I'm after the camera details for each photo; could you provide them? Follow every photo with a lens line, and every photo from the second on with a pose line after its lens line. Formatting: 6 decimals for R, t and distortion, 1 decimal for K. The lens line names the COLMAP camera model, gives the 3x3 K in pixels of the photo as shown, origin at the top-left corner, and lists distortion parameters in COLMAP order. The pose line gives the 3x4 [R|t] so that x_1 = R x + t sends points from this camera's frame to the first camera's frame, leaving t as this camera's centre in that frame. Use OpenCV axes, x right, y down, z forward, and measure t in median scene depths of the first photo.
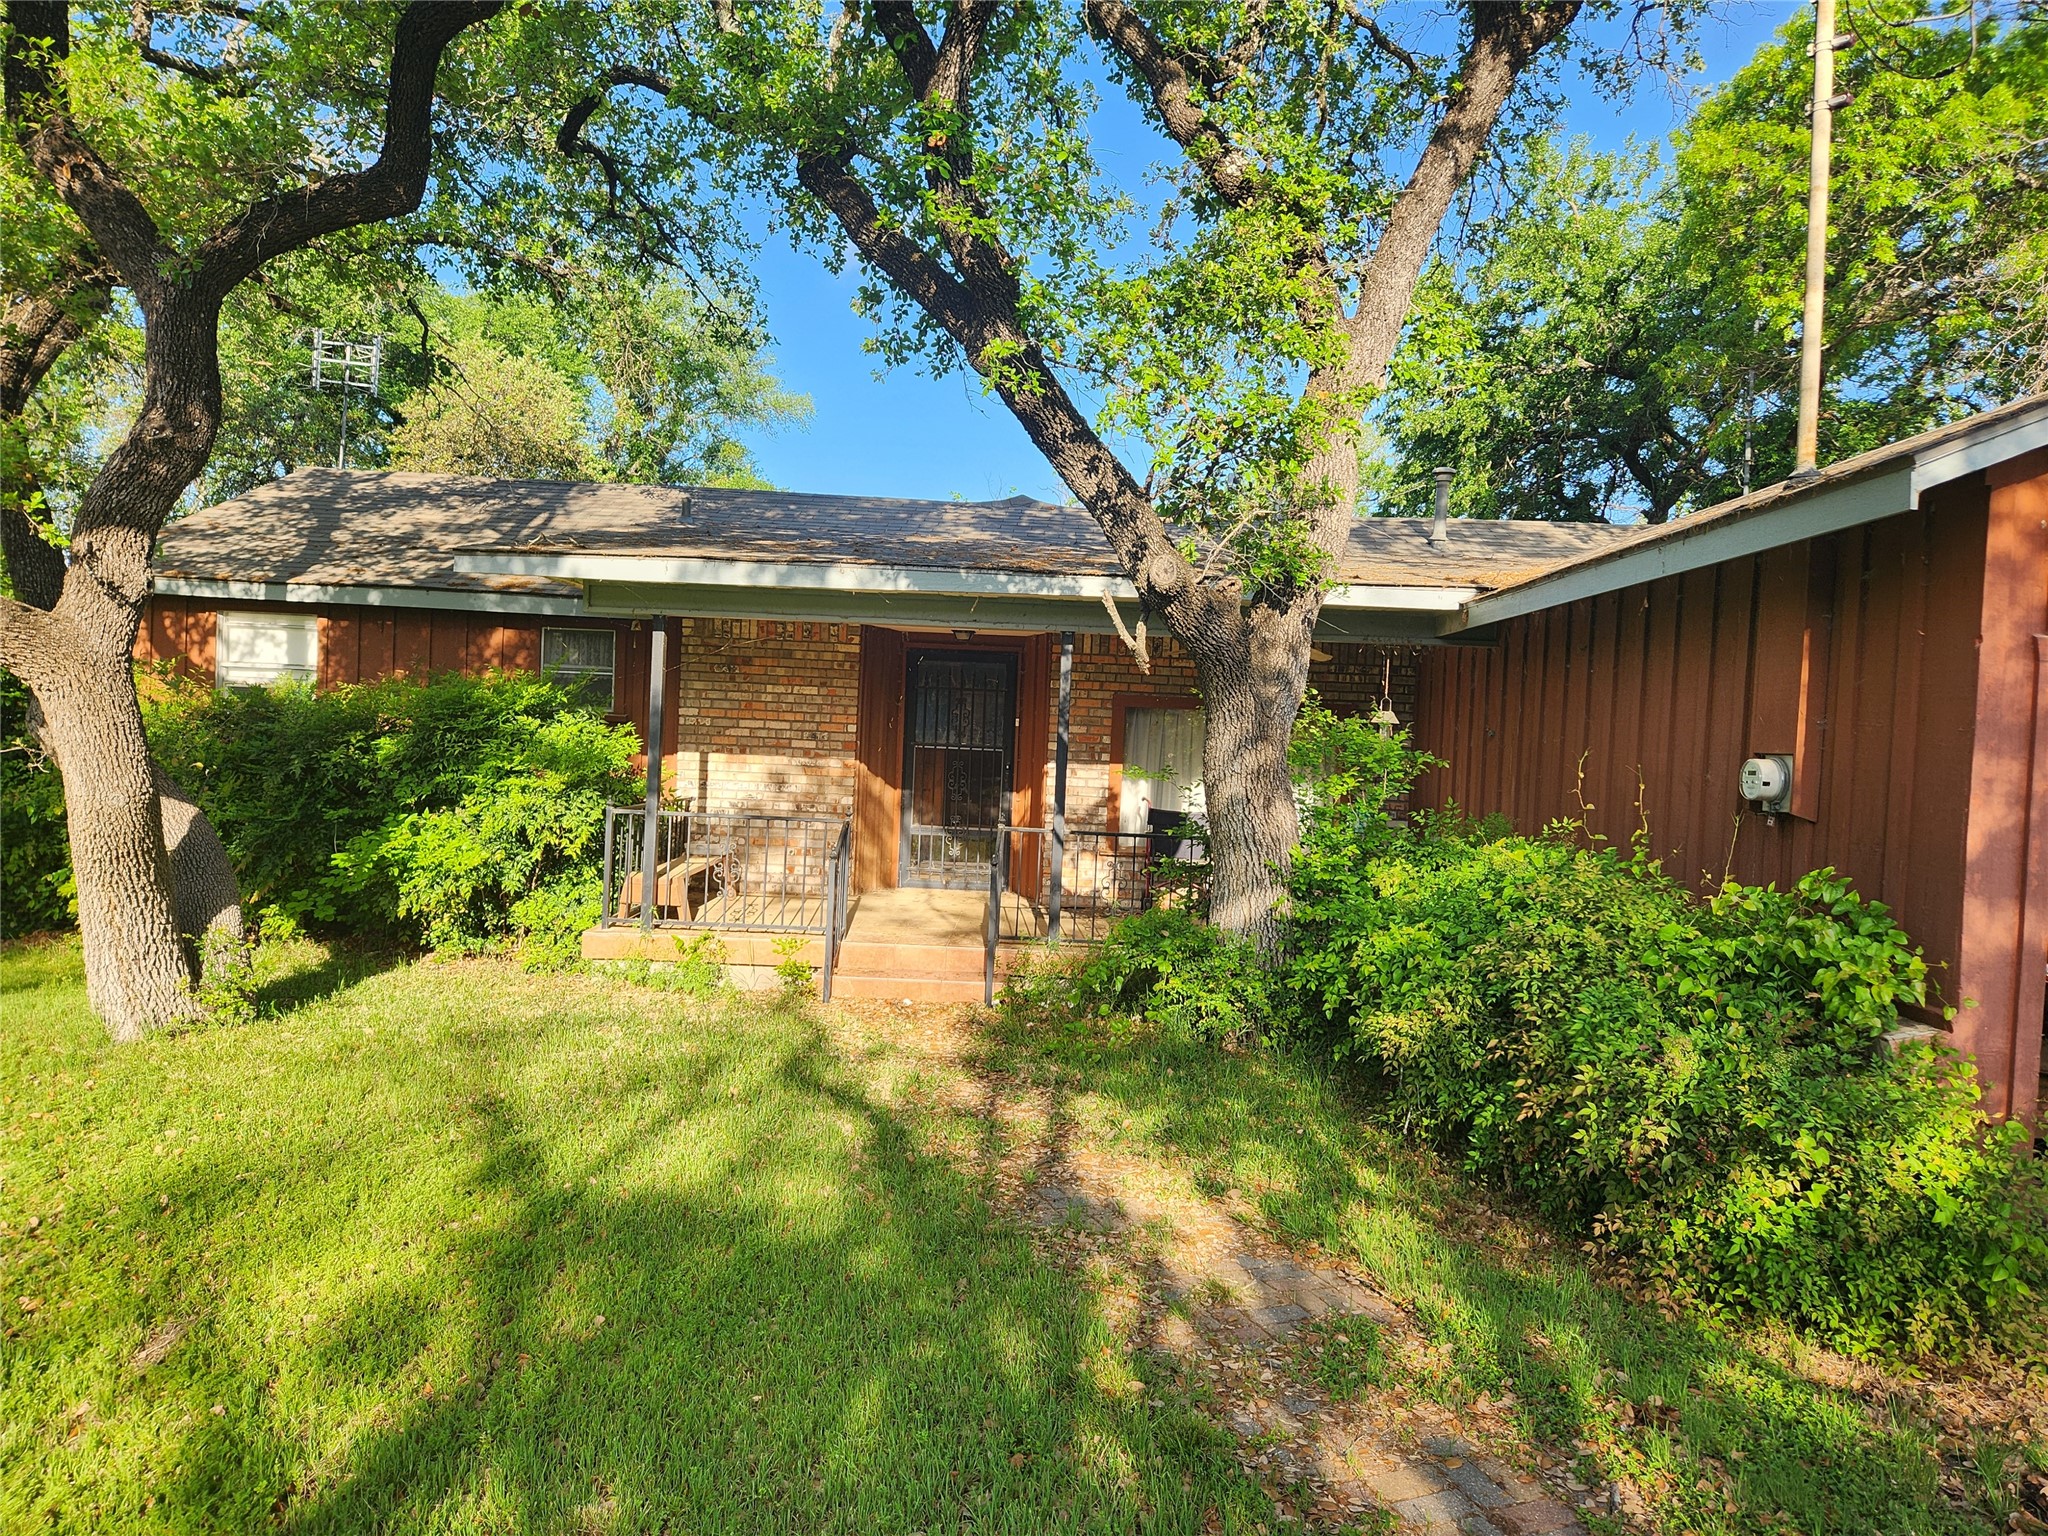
lens RADIAL K [[1359.1, 0, 1021.5], [0, 1359.1, 740.2], [0, 0, 1]] dist [0.089175, -0.071451]
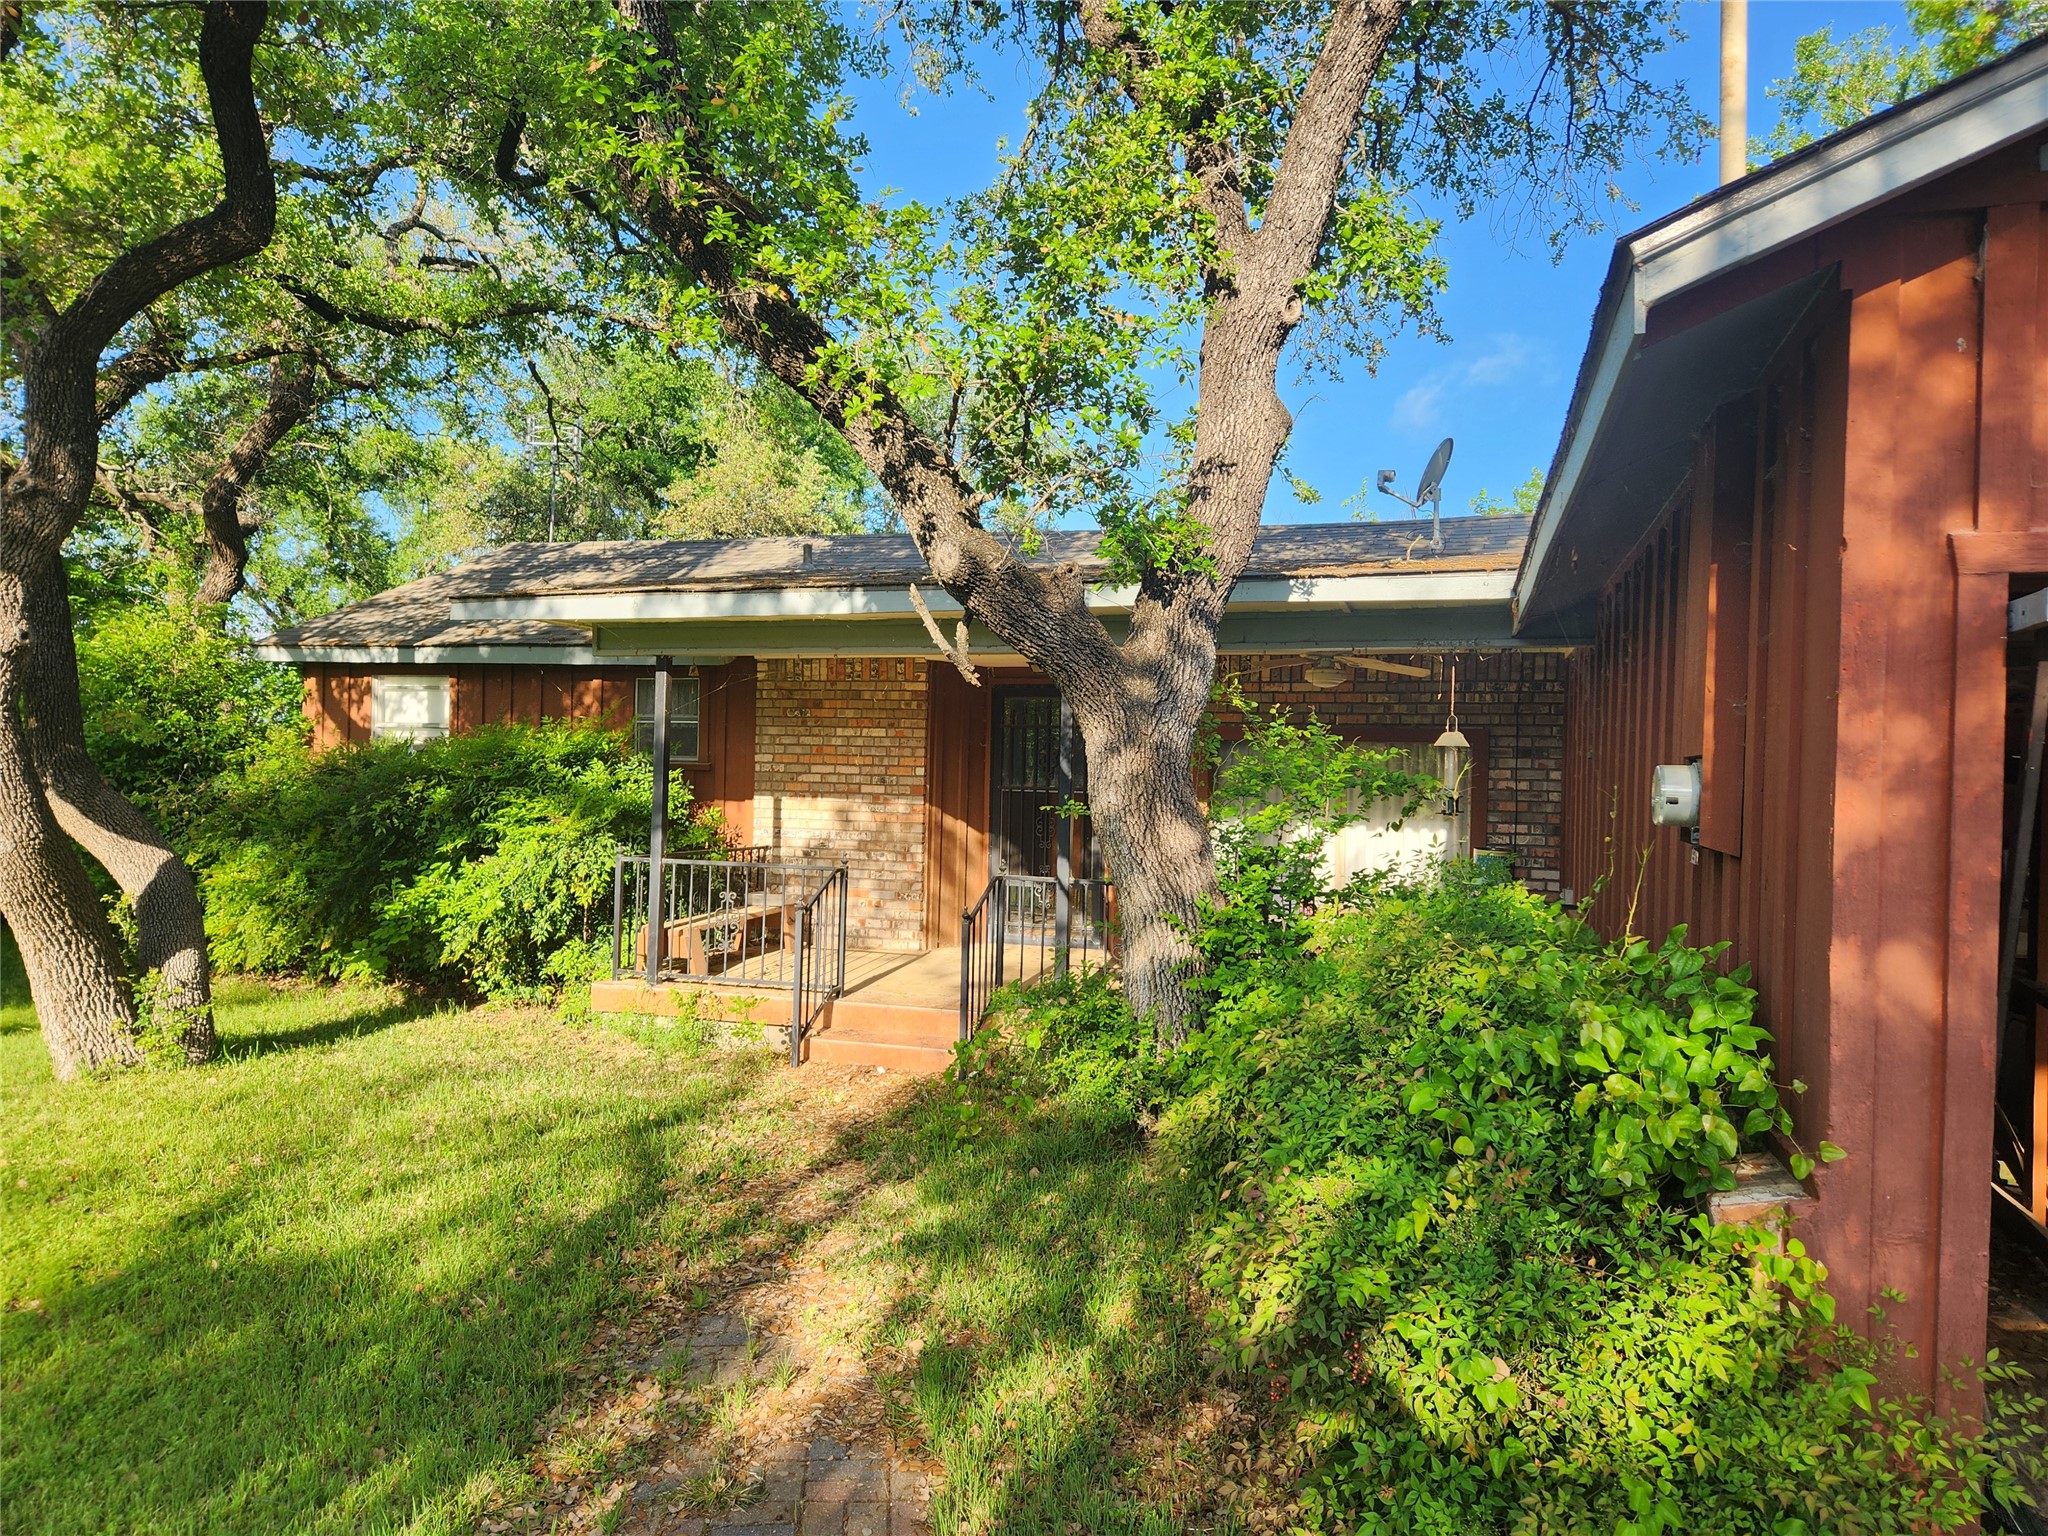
lens RADIAL K [[1354.9, 0, 1023.7], [0, 1354.9, 818.0], [0, 0, 1]] dist [0.085059, 0.000381]
pose [[0.961245, -0.015011, -0.275285, 0.238213], [0.018798, 0.999761, 0.011123, 0.017128], [0.275052, -0.015867, 0.961298, 0.139557]]
